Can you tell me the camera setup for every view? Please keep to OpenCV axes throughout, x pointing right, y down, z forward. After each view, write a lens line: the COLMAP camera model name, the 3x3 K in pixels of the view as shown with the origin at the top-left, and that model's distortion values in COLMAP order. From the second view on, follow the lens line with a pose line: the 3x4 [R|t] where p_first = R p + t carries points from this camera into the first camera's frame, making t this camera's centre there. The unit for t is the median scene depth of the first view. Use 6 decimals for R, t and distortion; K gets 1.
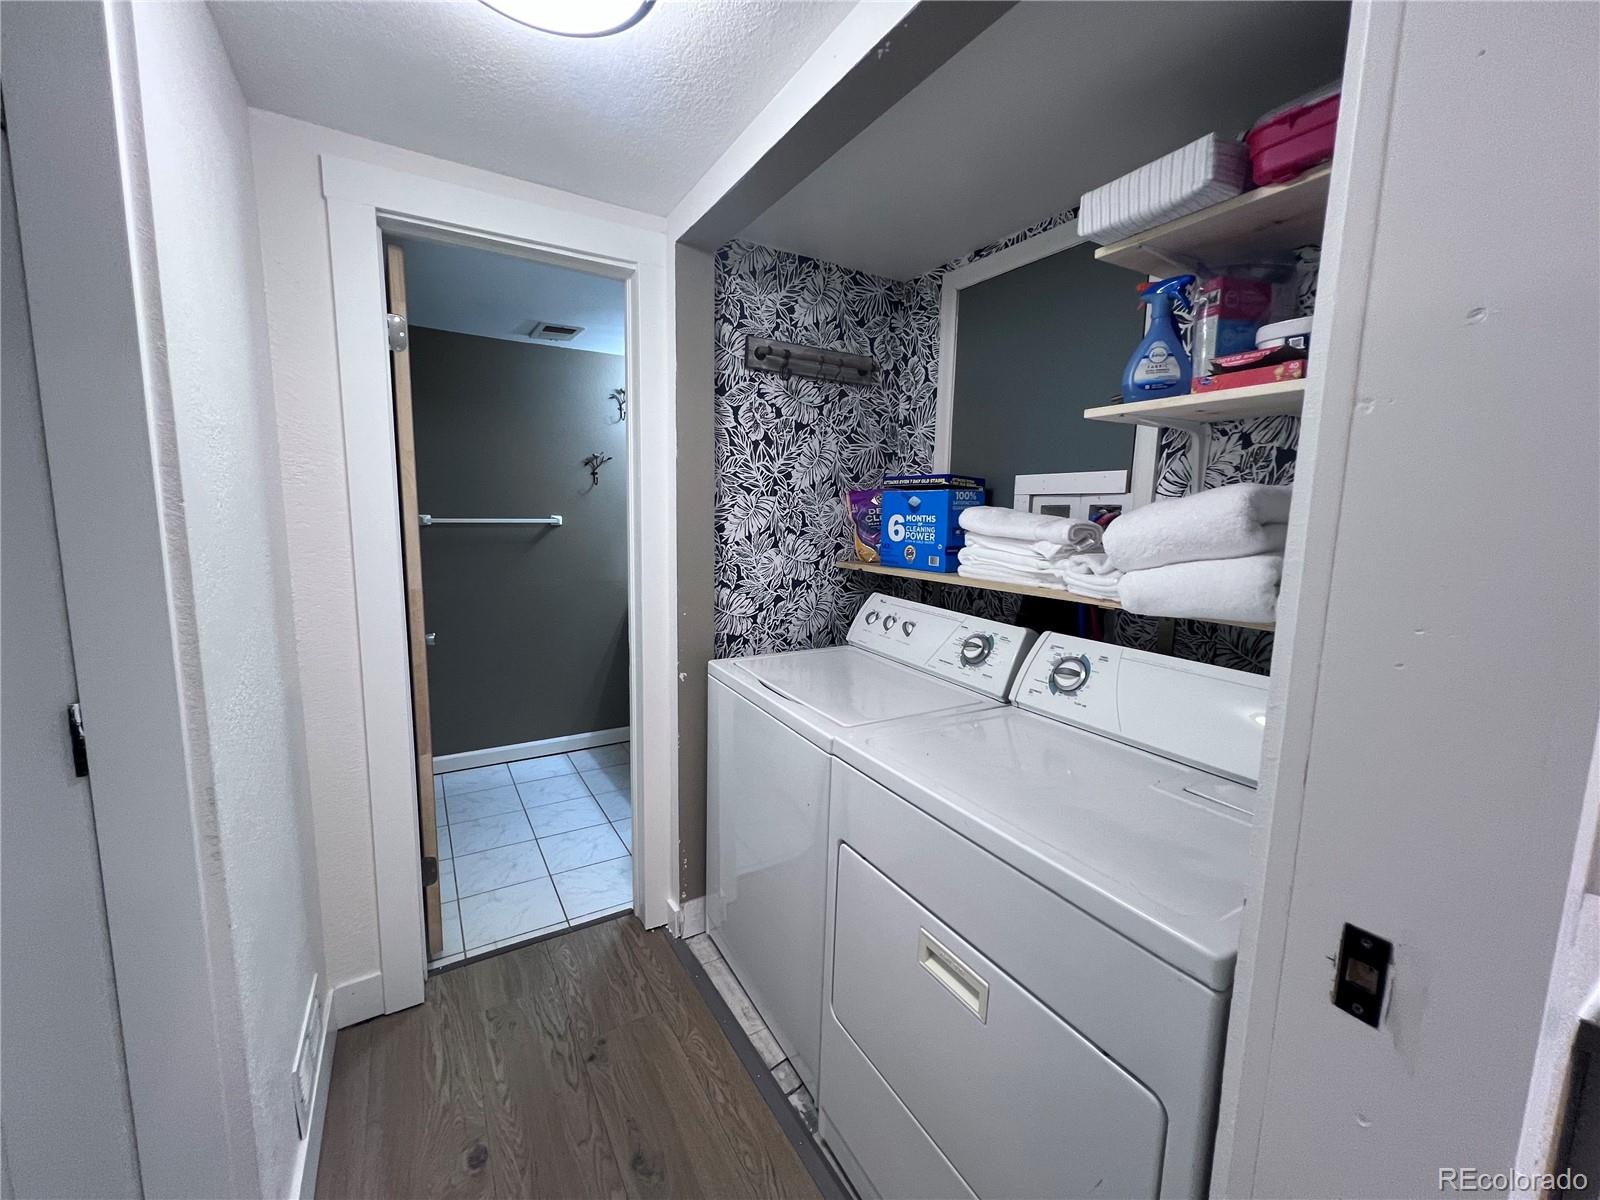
lens RADIAL K [[637.5, 0, 799.9], [0, 637.5, 594.8], [0, 0, 1]] dist [-0.001900, -0.000202]
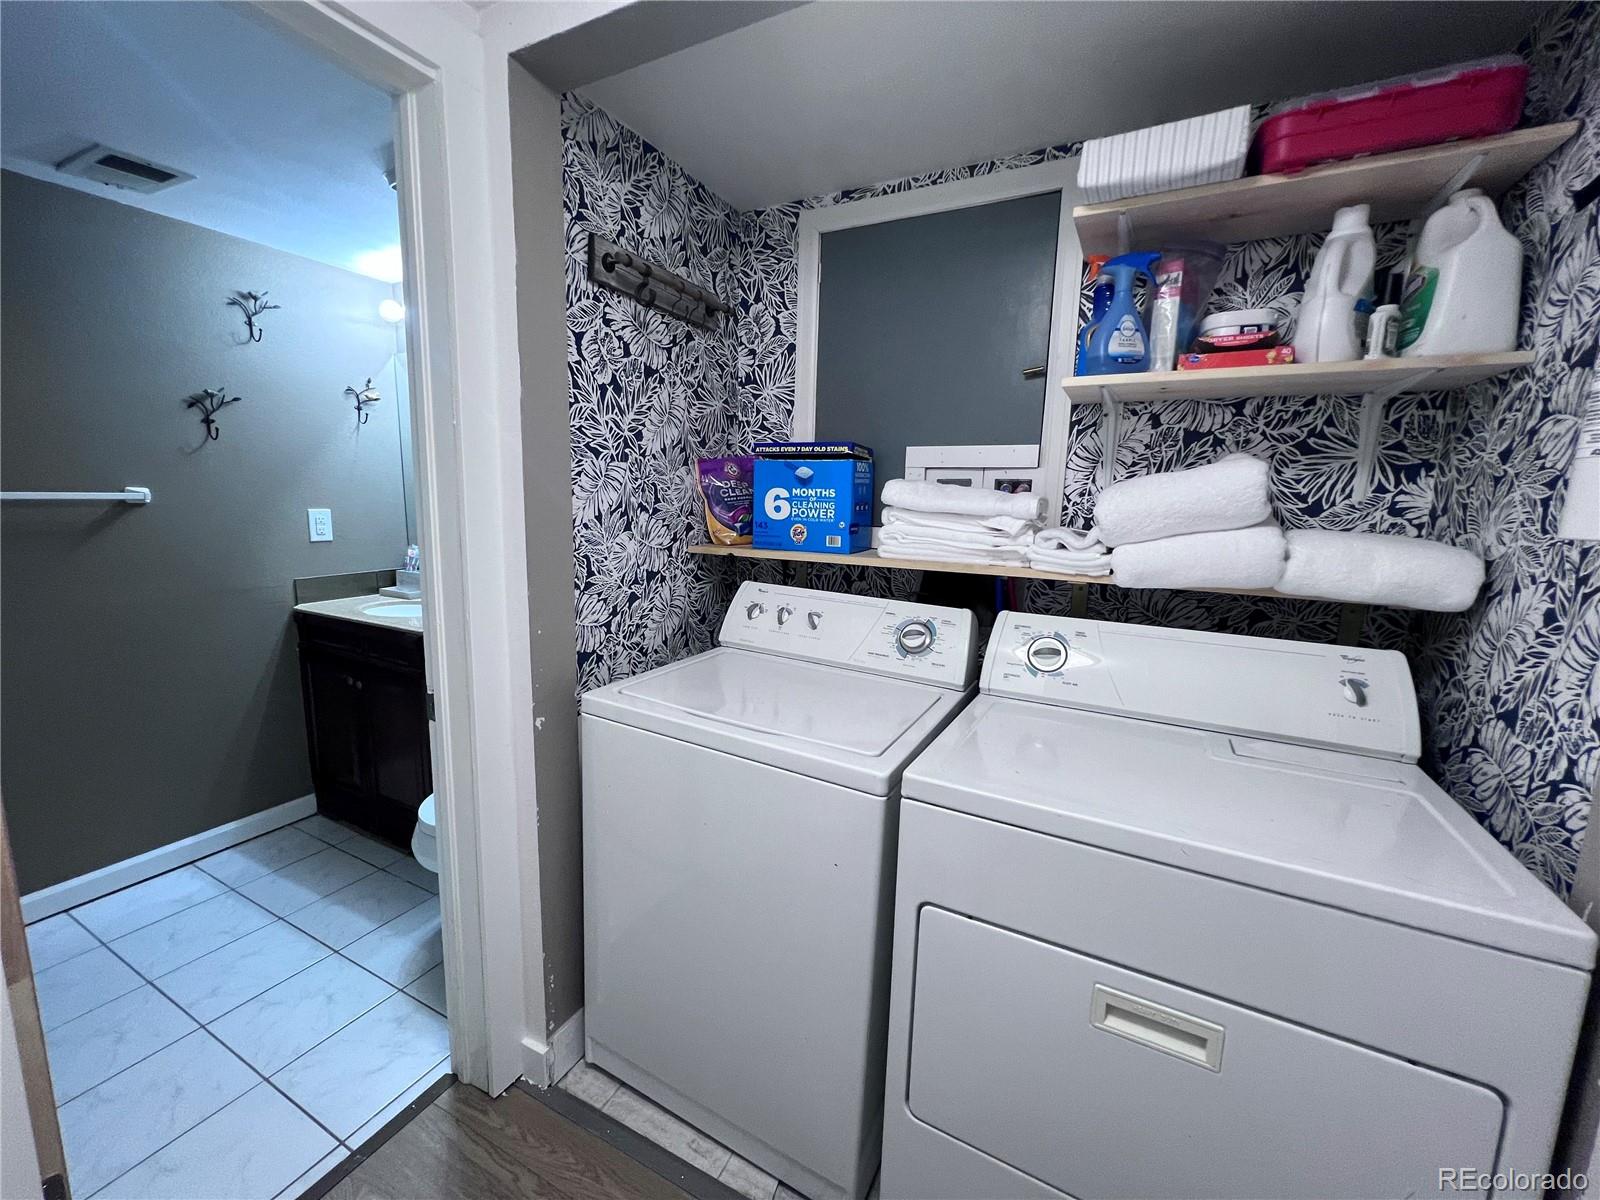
lens RADIAL K [[637.5, 0, 801.4], [0, 637.5, 594.1], [0, 0, 1]] dist [-0.001900, -0.000202]
pose [[0.852647, -0.078438, 0.516566, -0.276363], [0.060432, 0.996837, 0.051615, -0.027128], [-0.518981, -0.012792, 0.854690, 0.259289]]
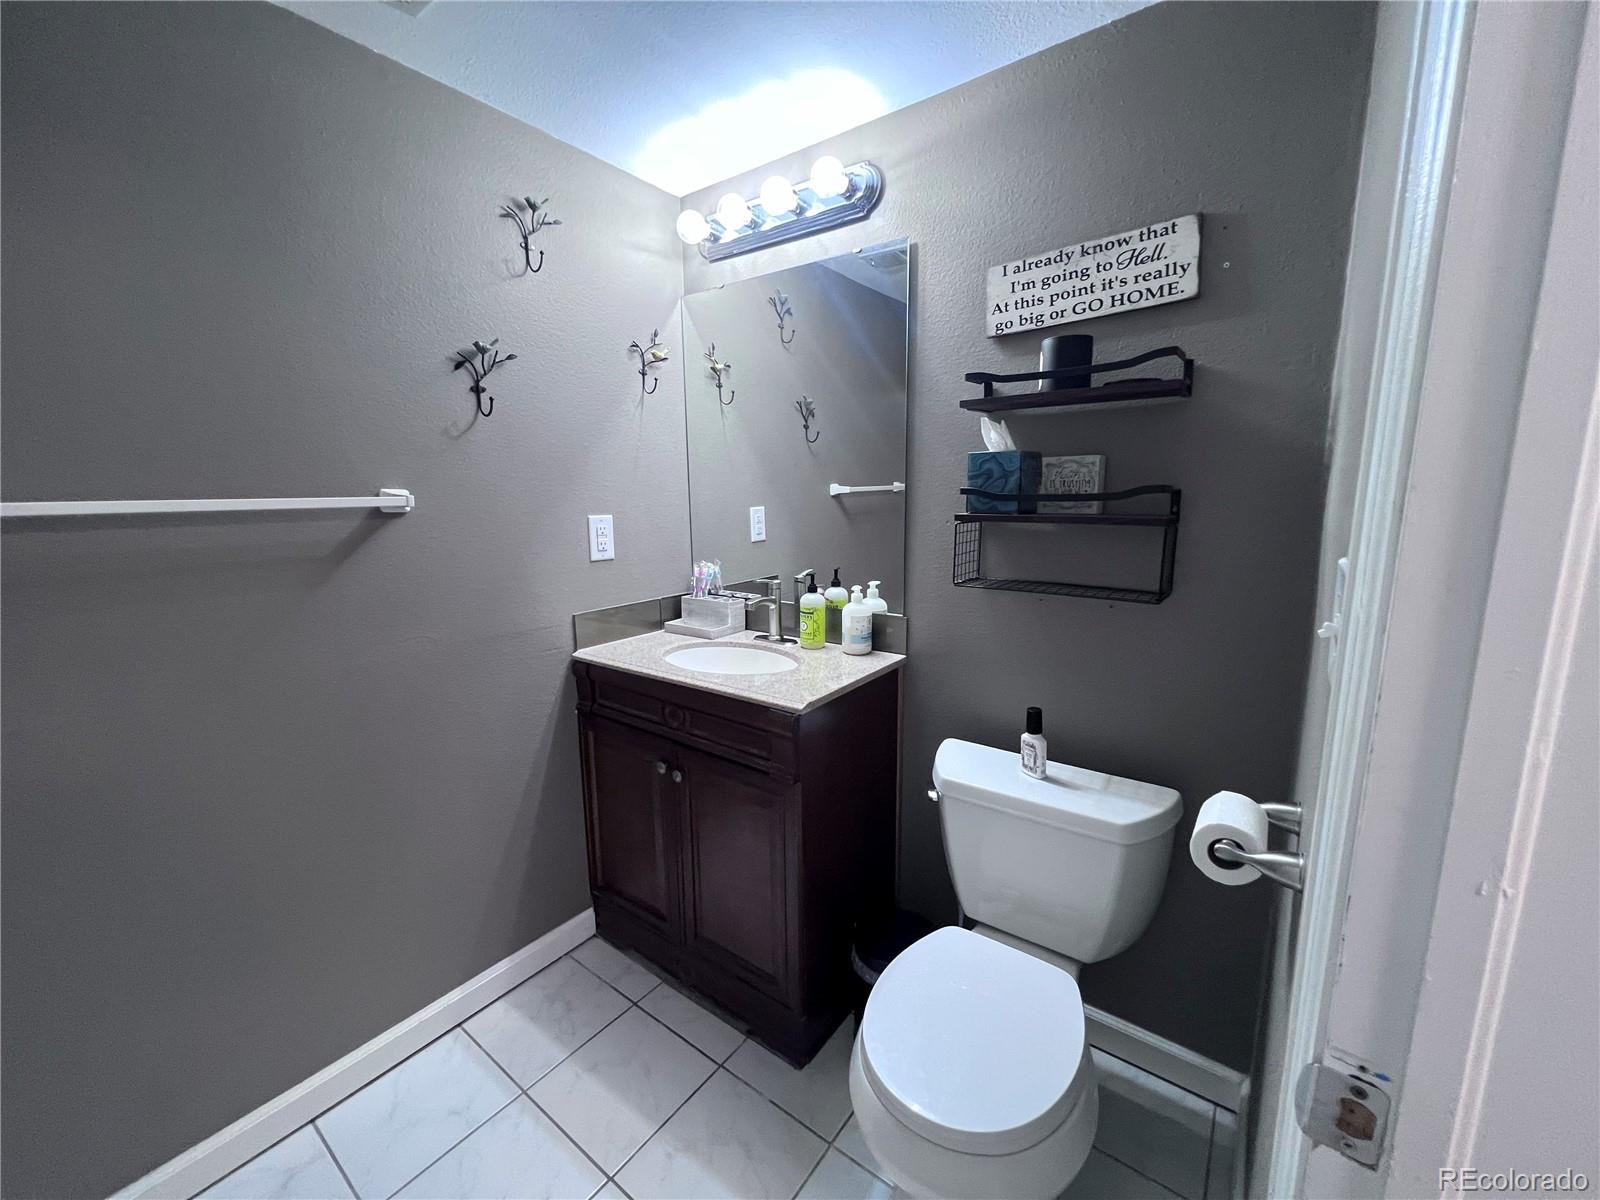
lens RADIAL K [[637.5, 0, 800.5], [0, 637.5, 594.0], [0, 0, 1]] dist [-0.001900, -0.000202]
pose [[0.928930, -0.087762, 0.359704, -0.496310], [0.078417, 0.996097, 0.040521, -0.090486], [-0.361856, -0.009434, 0.932186, 0.892671]]
